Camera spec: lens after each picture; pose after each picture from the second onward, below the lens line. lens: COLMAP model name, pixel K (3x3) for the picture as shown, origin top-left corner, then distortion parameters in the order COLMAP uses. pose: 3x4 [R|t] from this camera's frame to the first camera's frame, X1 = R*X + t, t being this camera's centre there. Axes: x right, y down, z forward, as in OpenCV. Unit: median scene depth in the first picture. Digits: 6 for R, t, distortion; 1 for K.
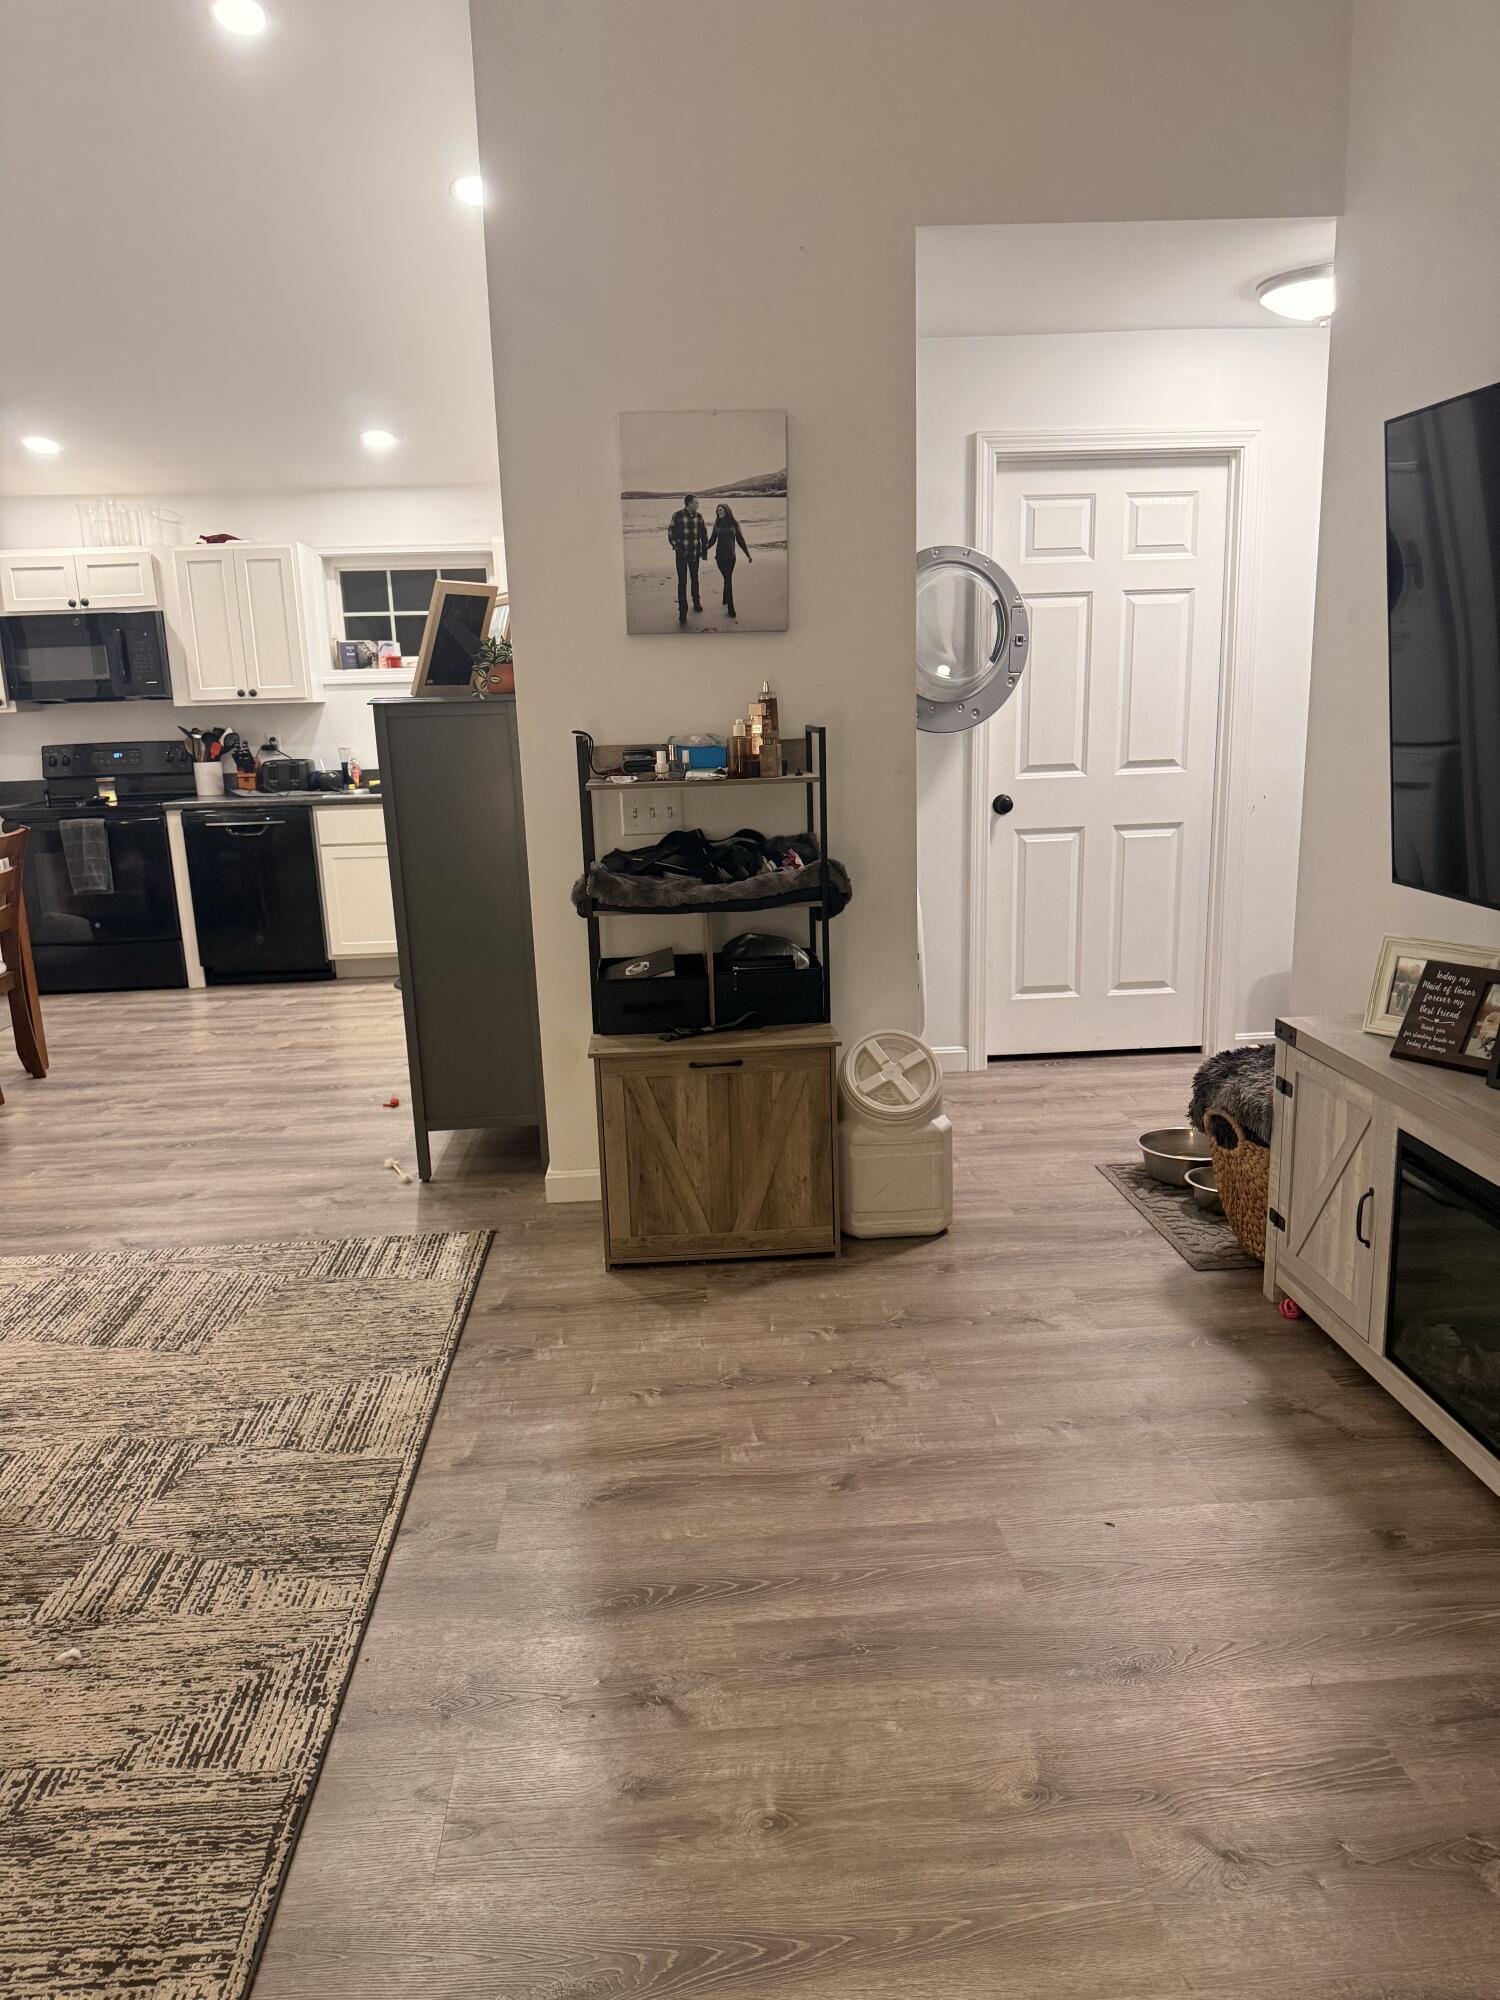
lens RADIAL K [[1396.3, 0, 712.0], [0, 1396.3, 998.2], [0, 0, 1]] dist [0.092496, -0.139575]
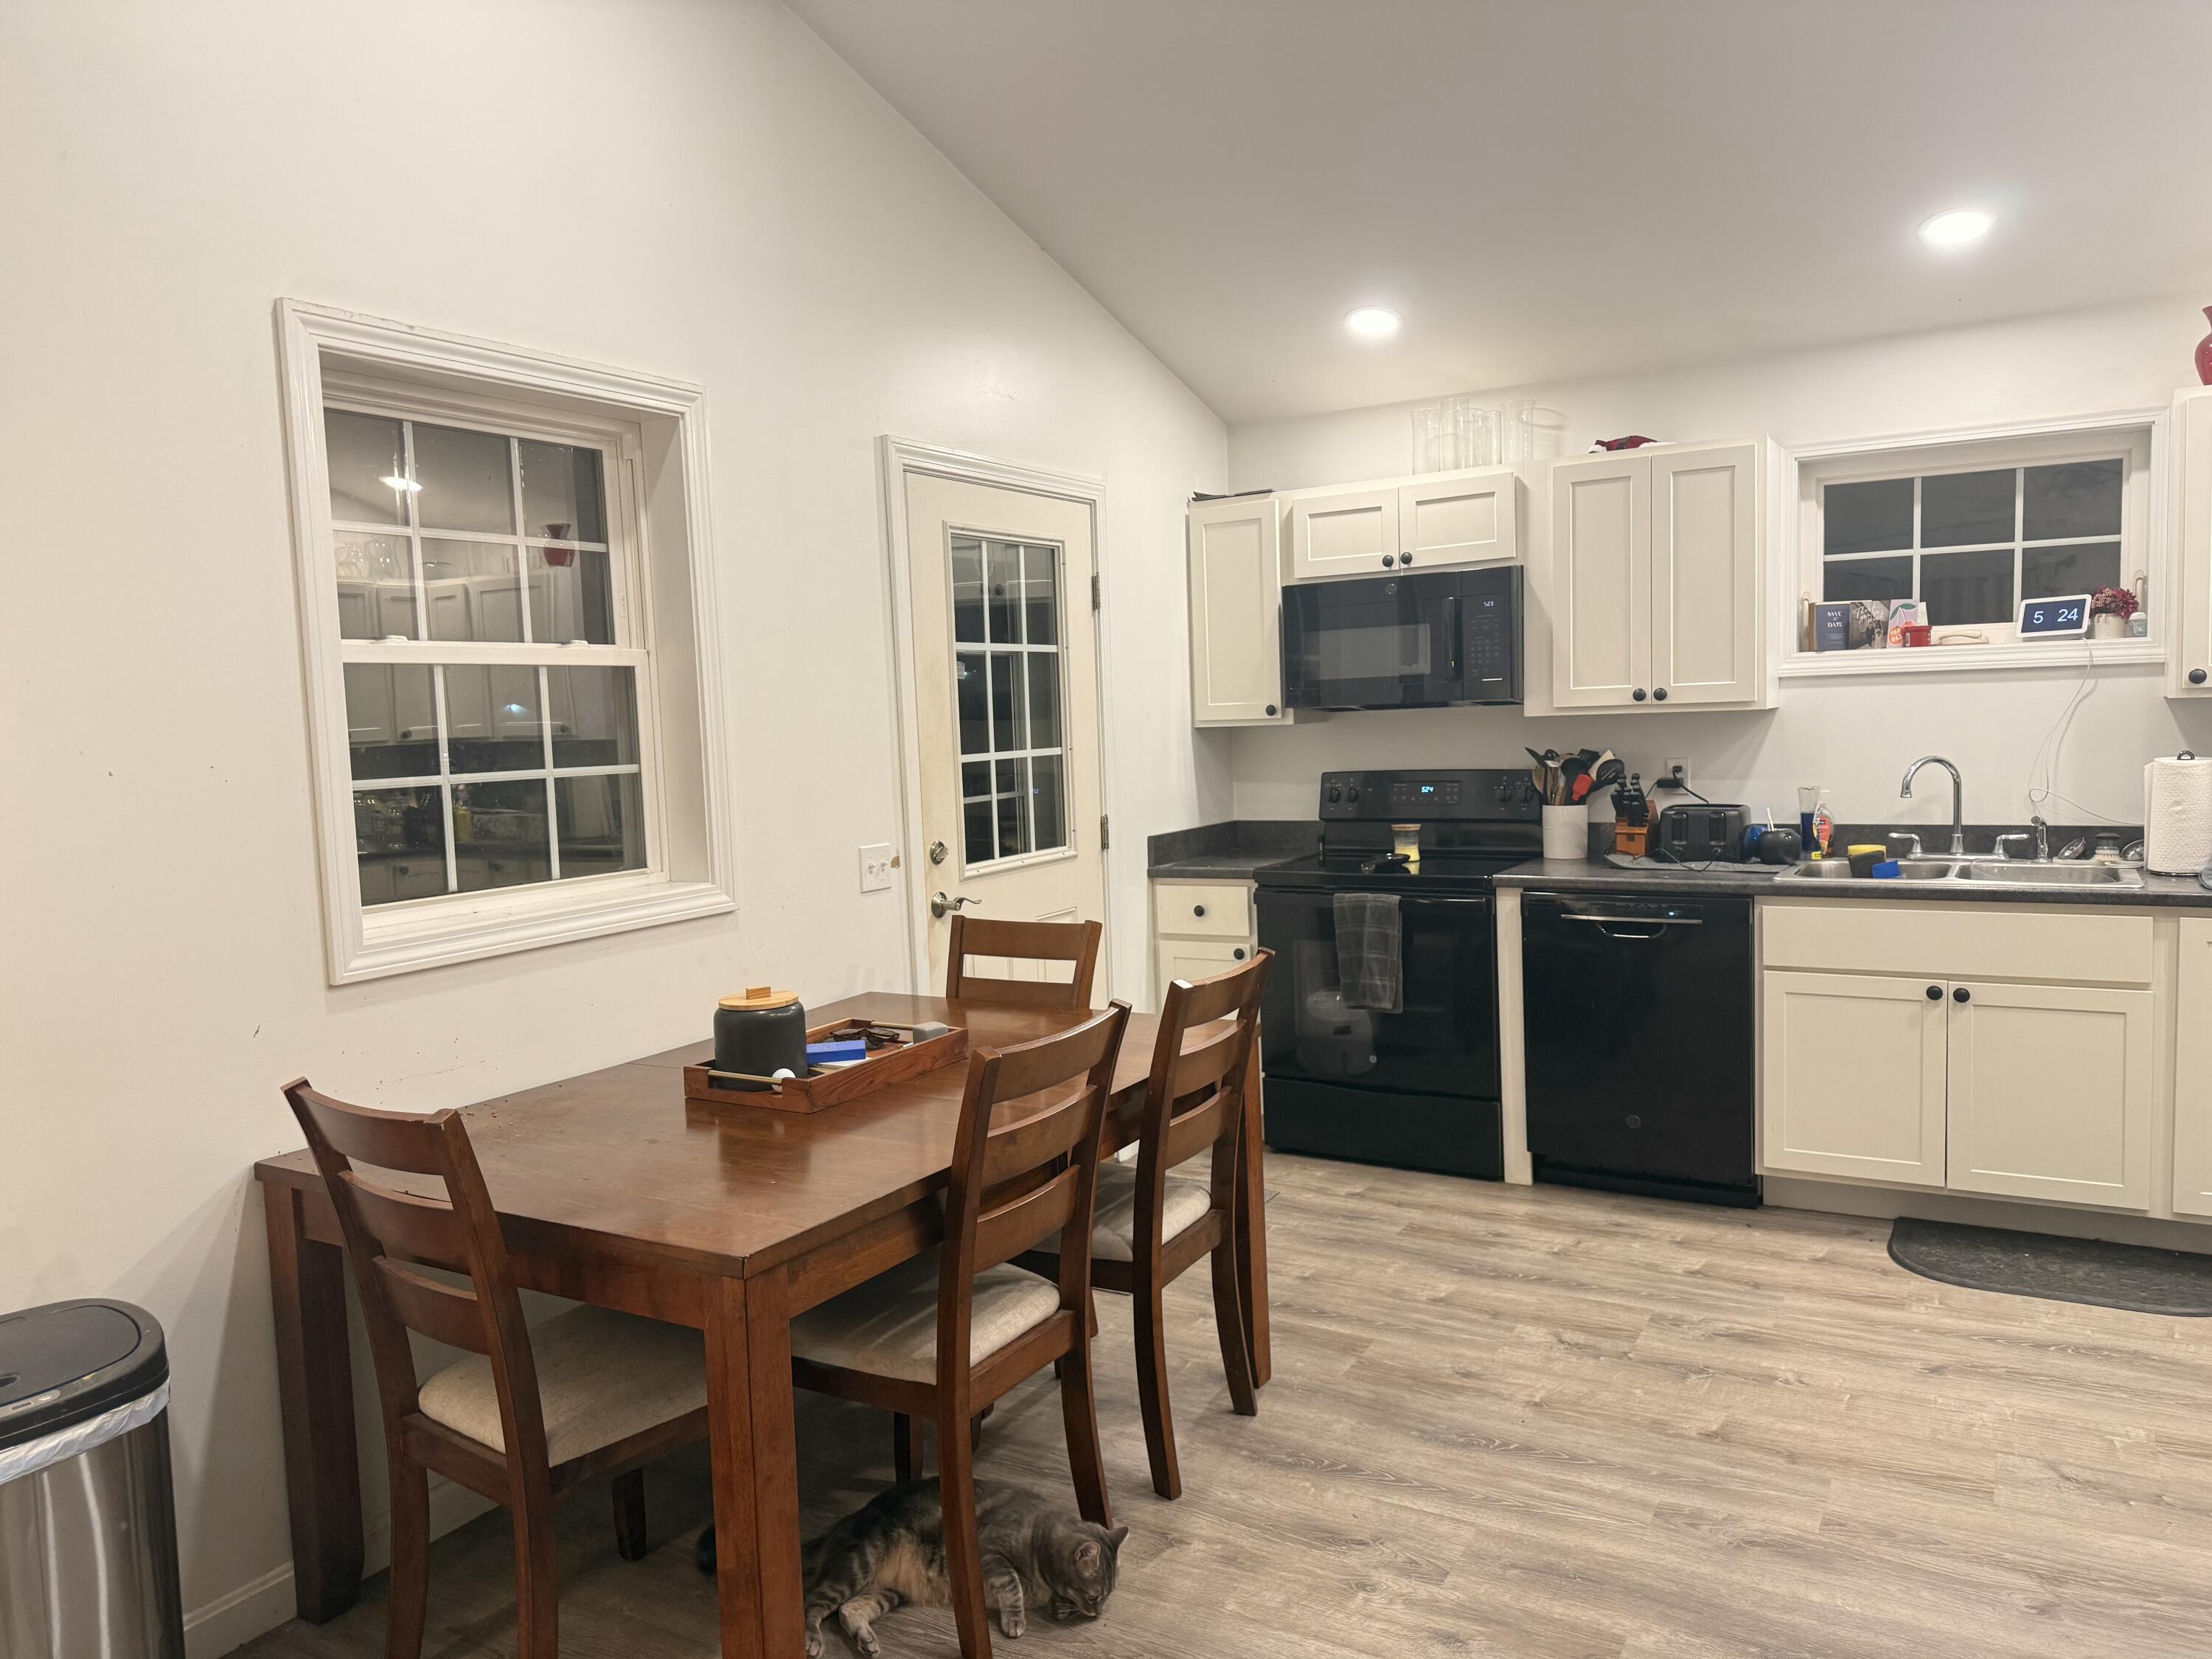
lens RADIAL K [[1544.3, 0, 1106.3], [0, 1544.3, 845.3], [0, 0, 1]] dist [0.092496, -0.139575]
pose [[0.837346, 0.056703, -0.543725, -0.162494], [-0.111858, 0.991334, -0.068880, -0.084273], [0.535107, 0.118497, 0.836432, 0.344991]]
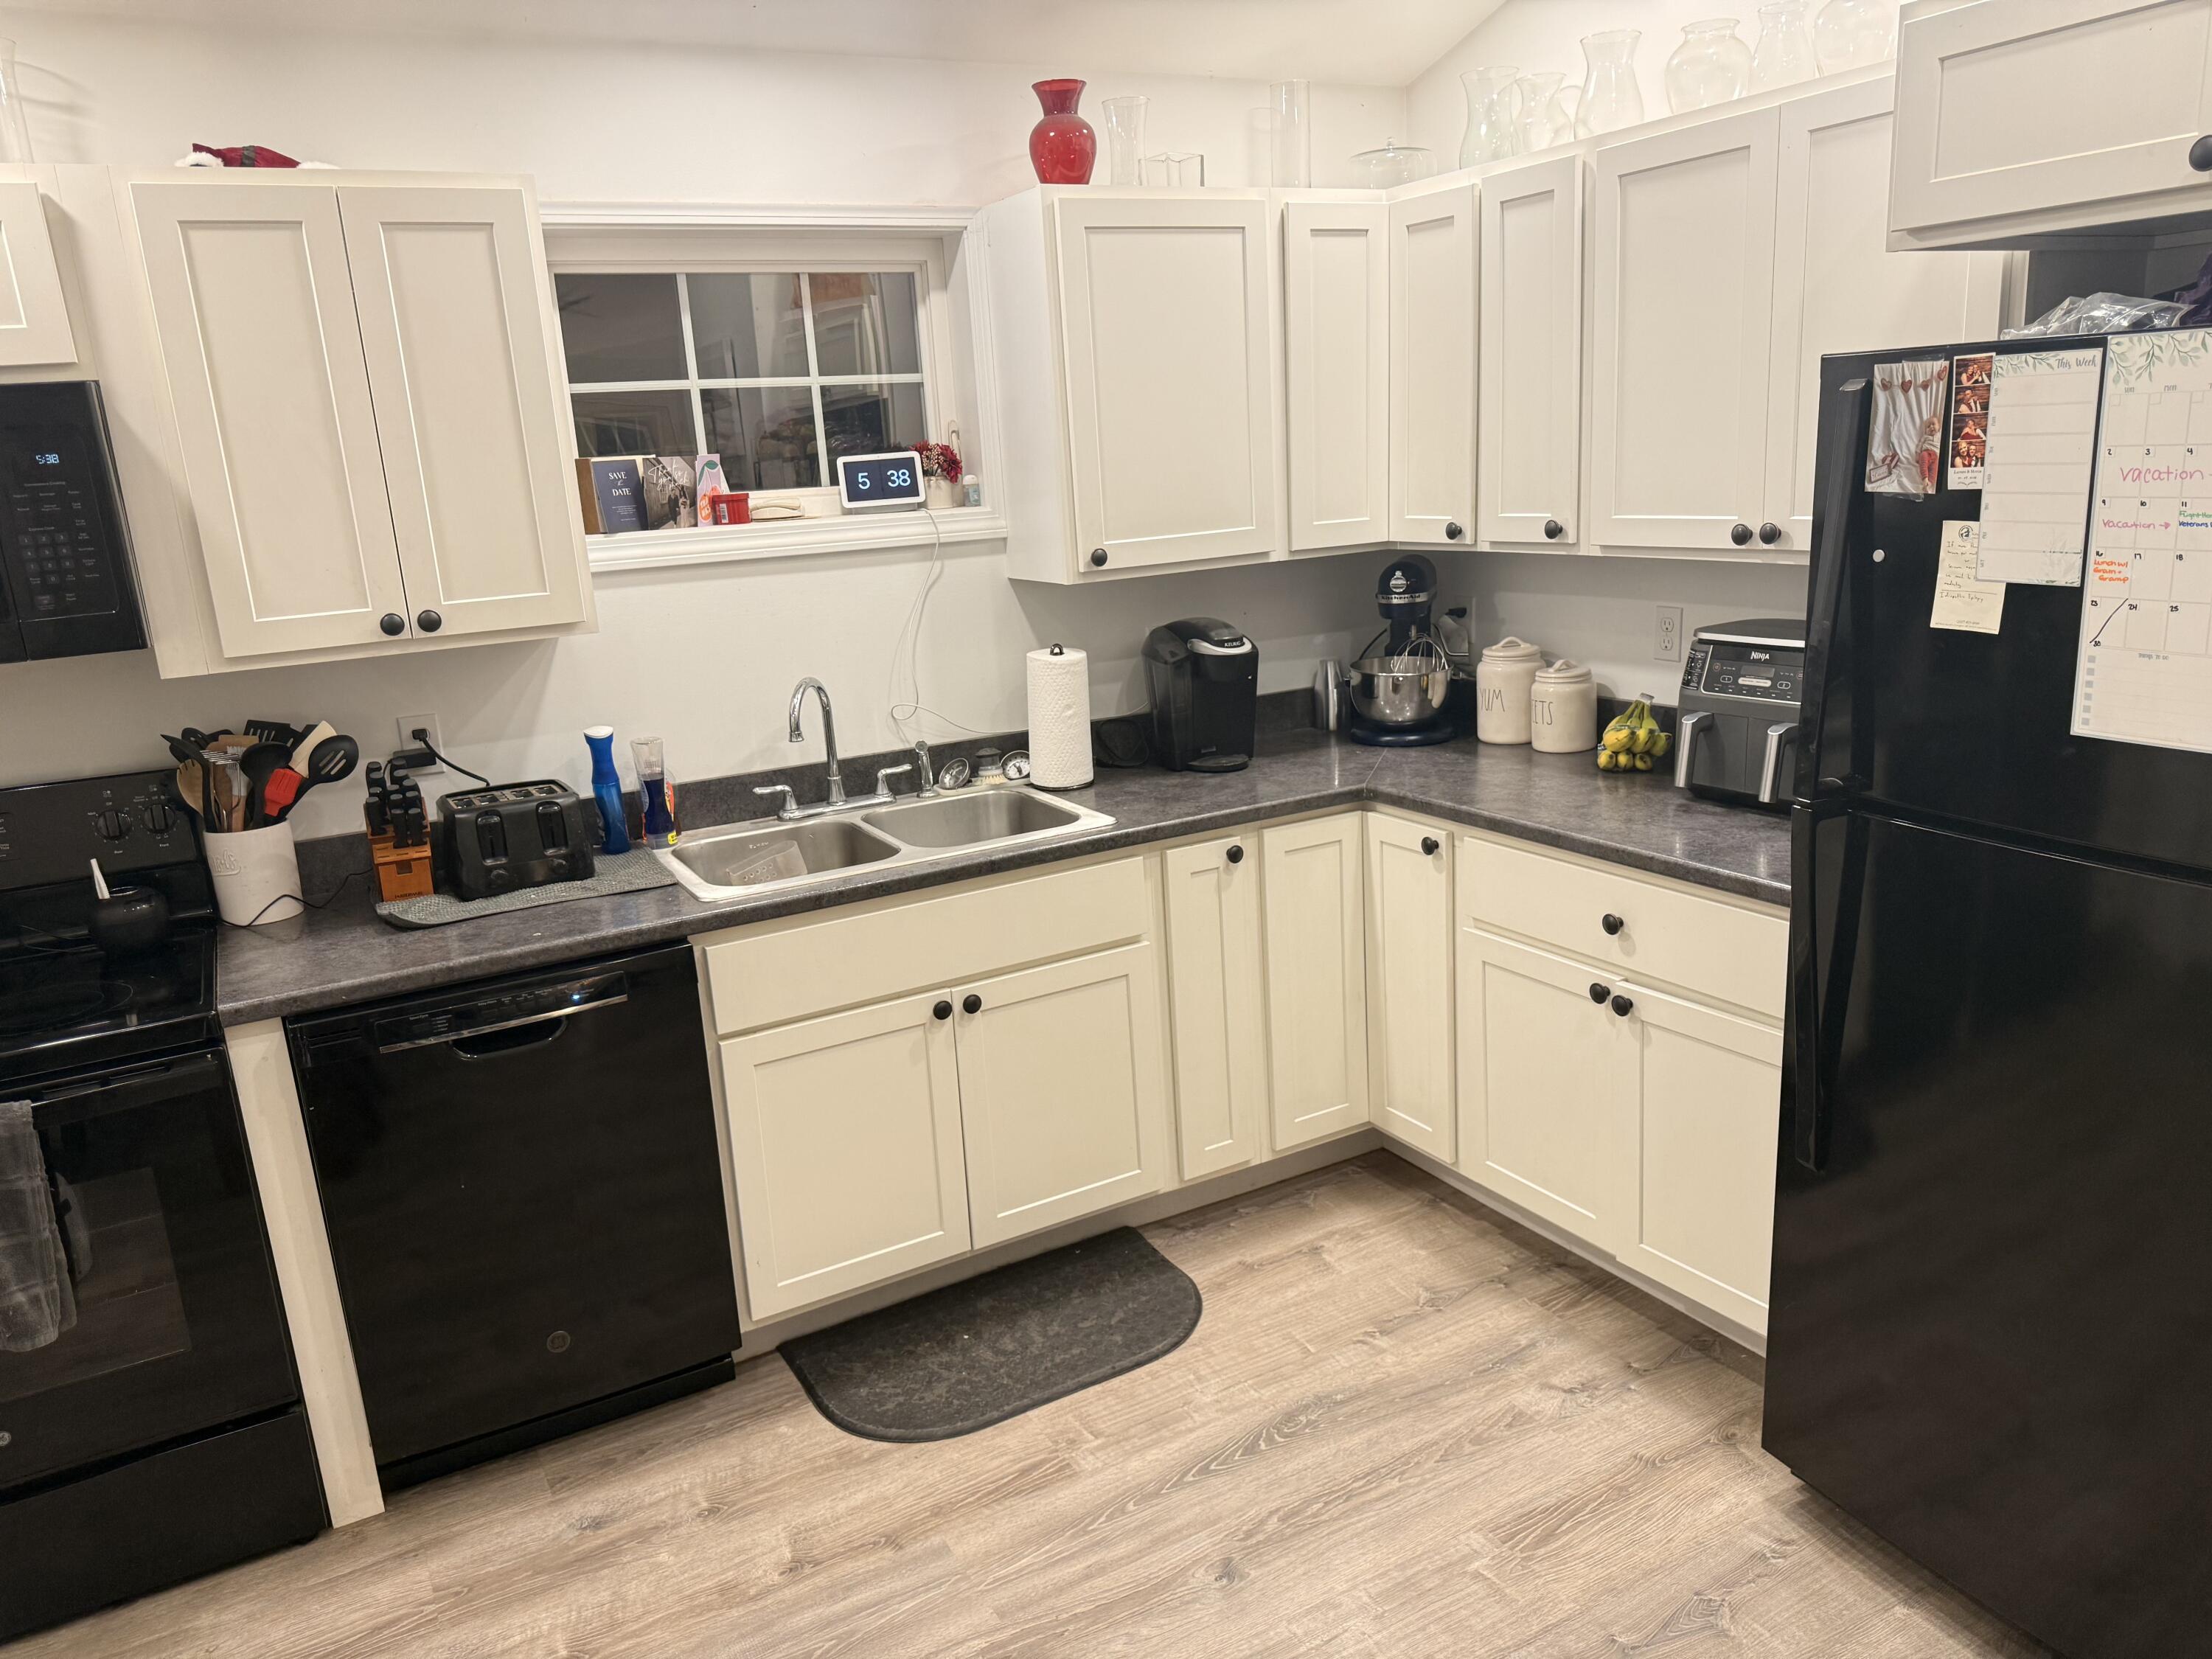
lens RADIAL K [[1544.3, 0, 1106.3], [0, 1544.3, 845.3], [0, 0, 1]] dist [0.092496, -0.139575]
pose [[0.896299, -0.127029, 0.424867, -0.344834], [0.119354, 0.991842, 0.044756, -0.160291], [-0.427086, 0.010595, 0.904149, 0.593205]]
